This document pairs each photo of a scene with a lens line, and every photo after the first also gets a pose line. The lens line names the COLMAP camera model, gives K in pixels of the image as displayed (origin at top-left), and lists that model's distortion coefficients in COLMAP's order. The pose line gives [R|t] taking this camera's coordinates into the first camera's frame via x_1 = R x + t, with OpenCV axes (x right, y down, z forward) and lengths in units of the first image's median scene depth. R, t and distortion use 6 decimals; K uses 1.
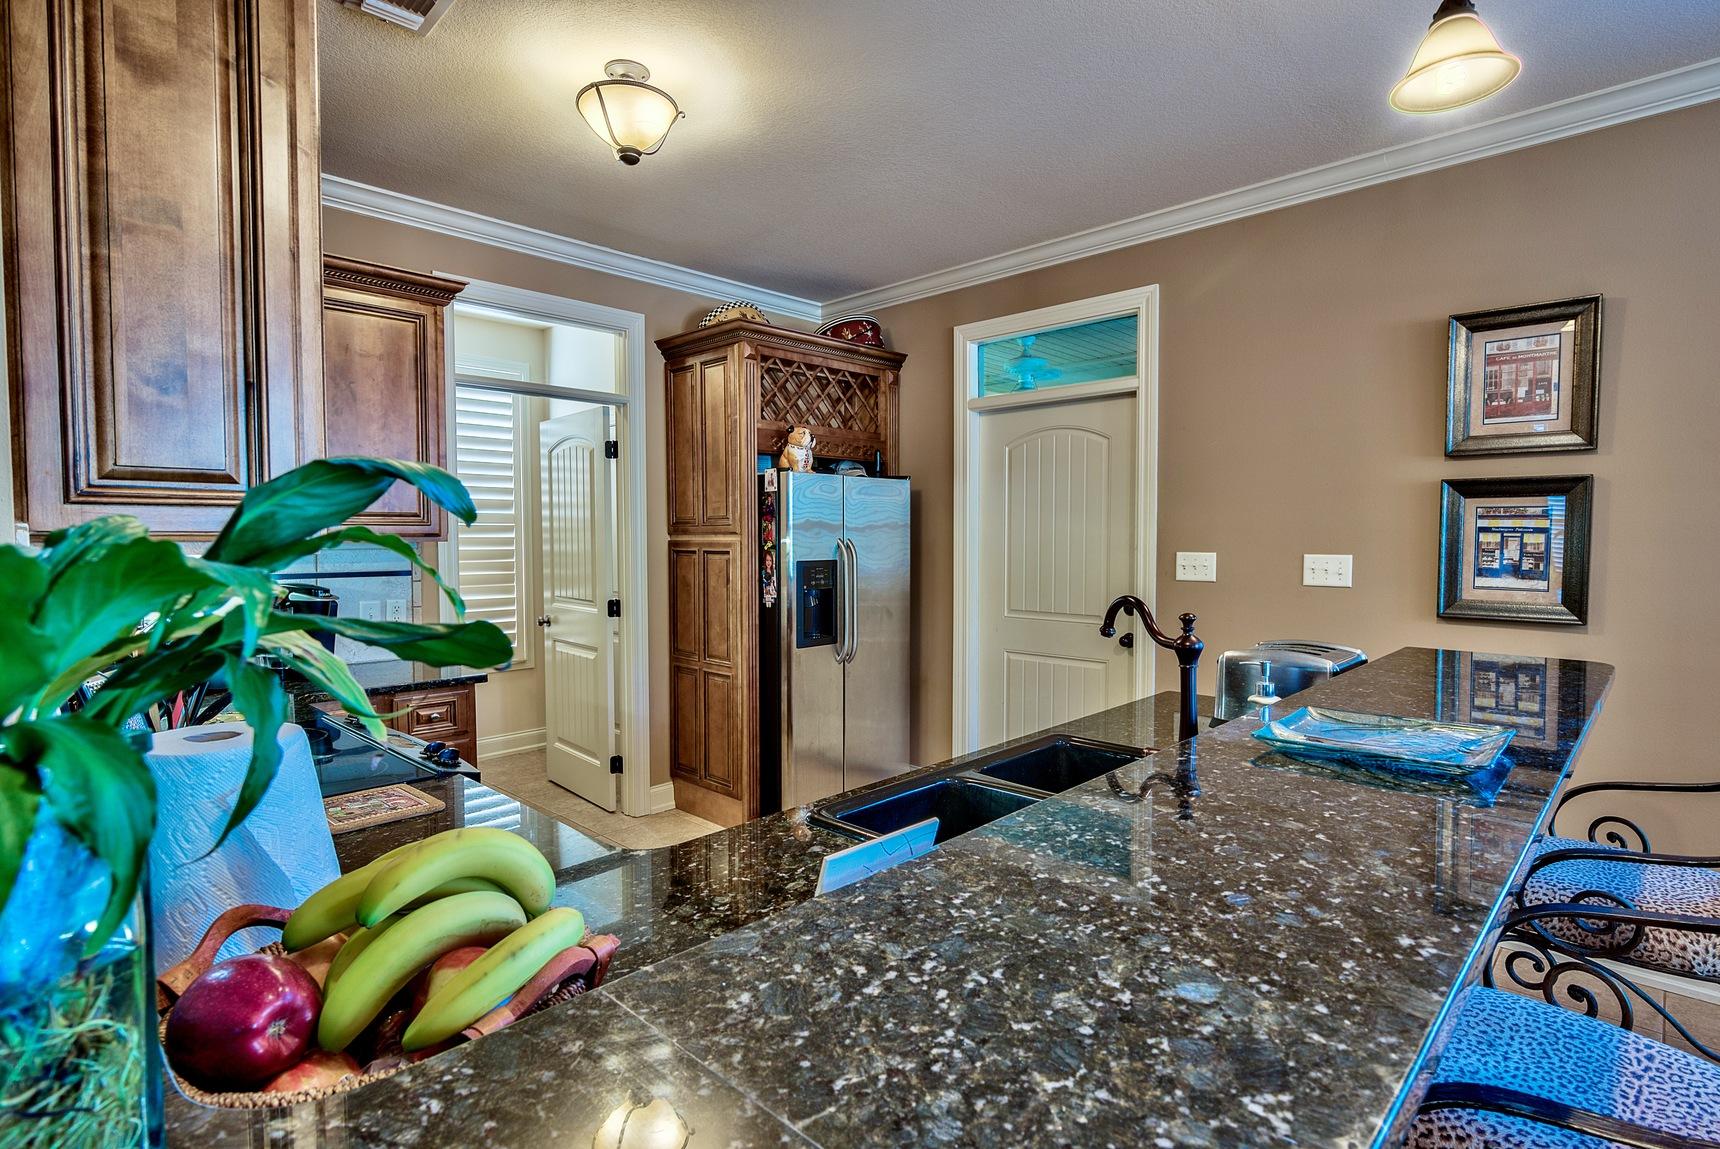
lens RADIAL K [[846.3, 0, 859.7], [0, 846.3, 567.2], [0, 0, 1]] dist [-0.011532, 0.002119]
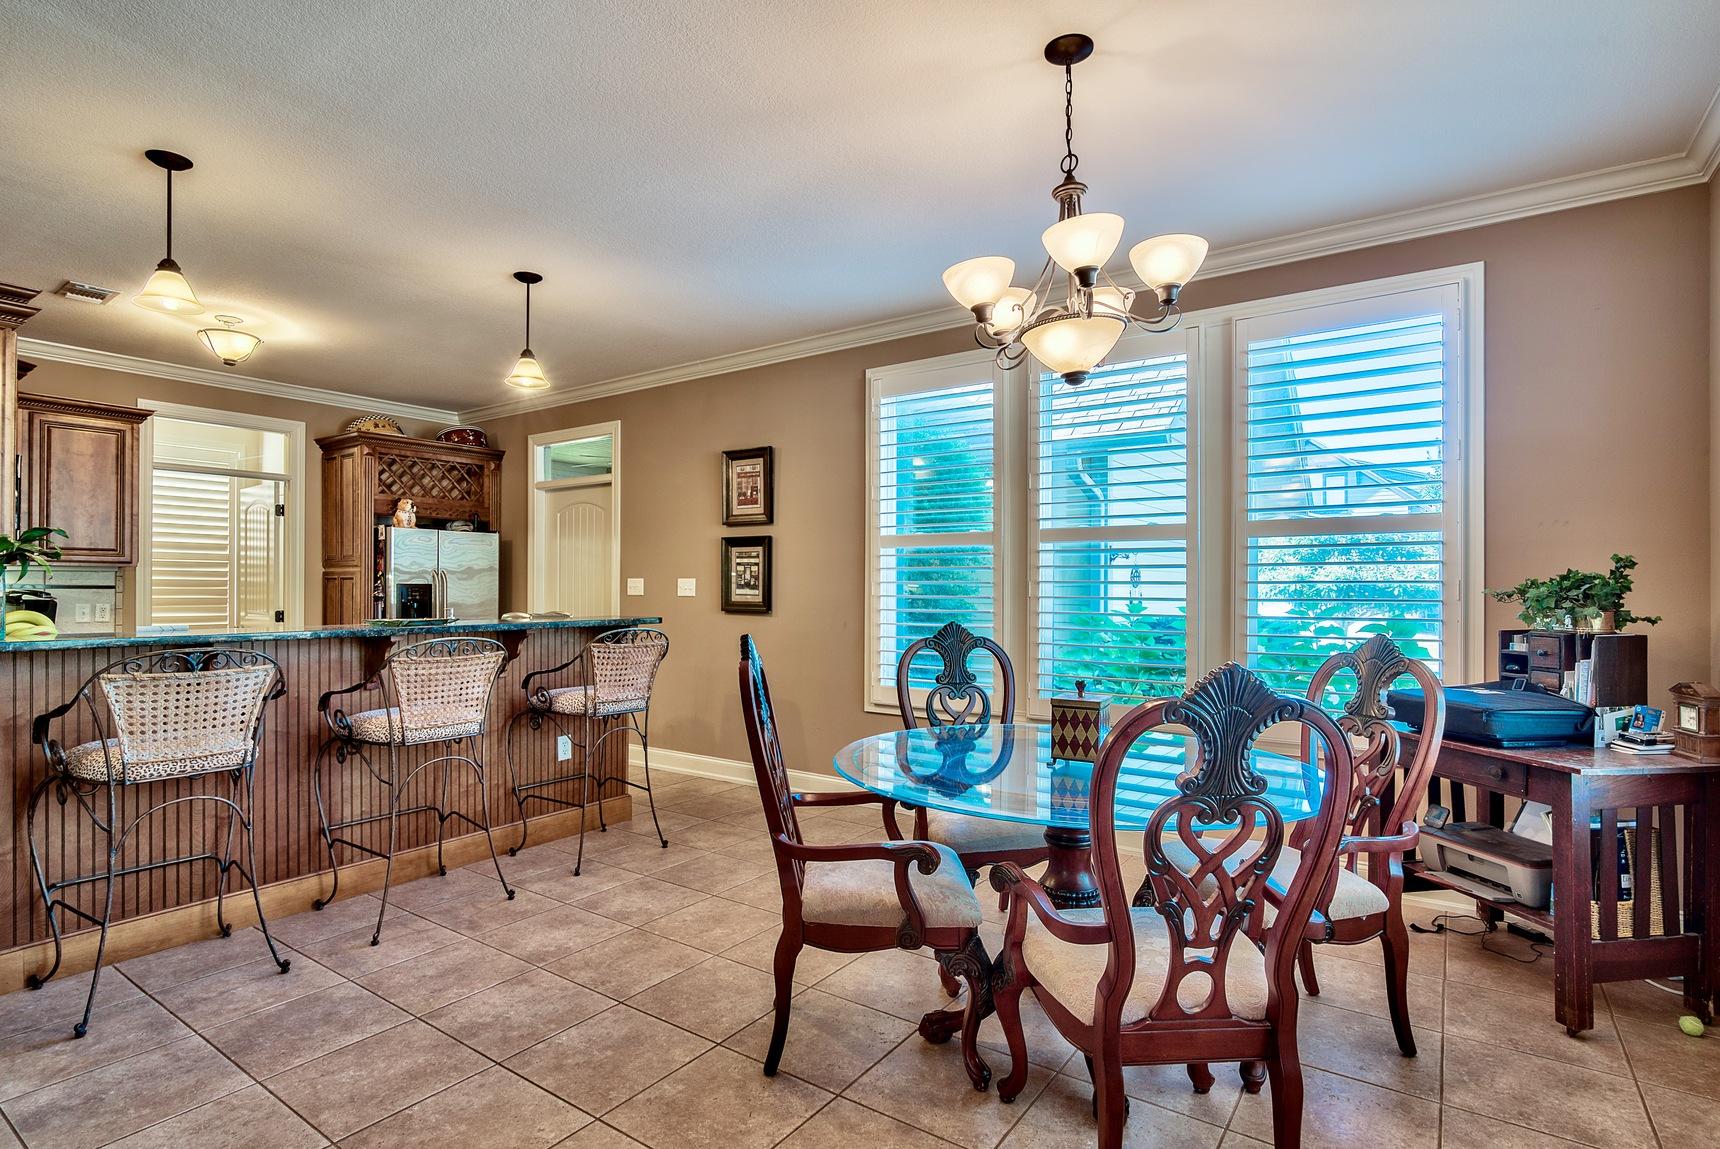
lens RADIAL K [[846.3, 0, 869.5], [0, 846.3, 584.8], [0, 0, 1]] dist [-0.011532, 0.002119]
pose [[0.986467, 0.005895, 0.163855, 0.530919], [0.001248, 0.999054, -0.043461, 0.063436], [-0.163956, 0.043078, 0.985527, -0.685676]]
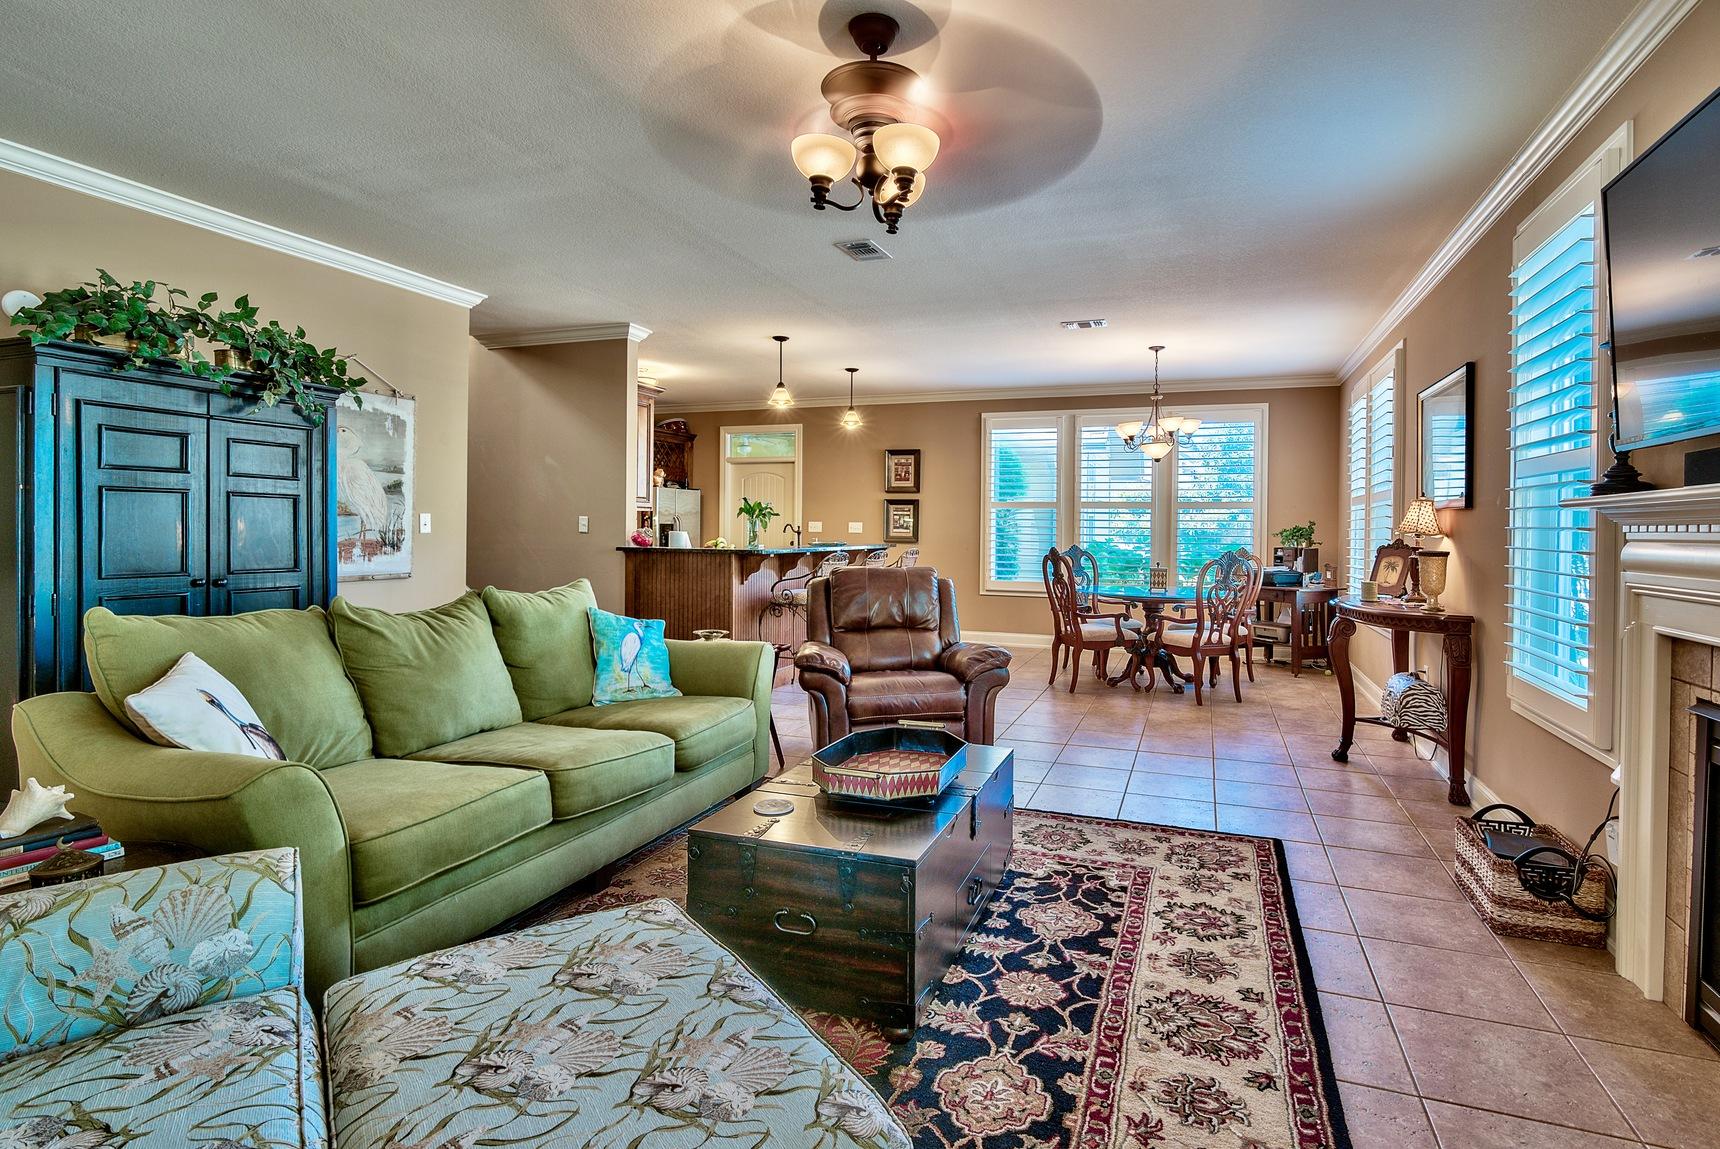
lens RADIAL K [[846.3, 0, 921.1], [0, 846.3, 531.3], [0, 0, 1]] dist [-0.011532, 0.002119]
pose [[0.898566, 0.010936, 0.438703, -0.464170], [0.003979, 0.999445, -0.033065, 0.097368], [-0.438821, 0.031457, 0.898024, -1.505871]]
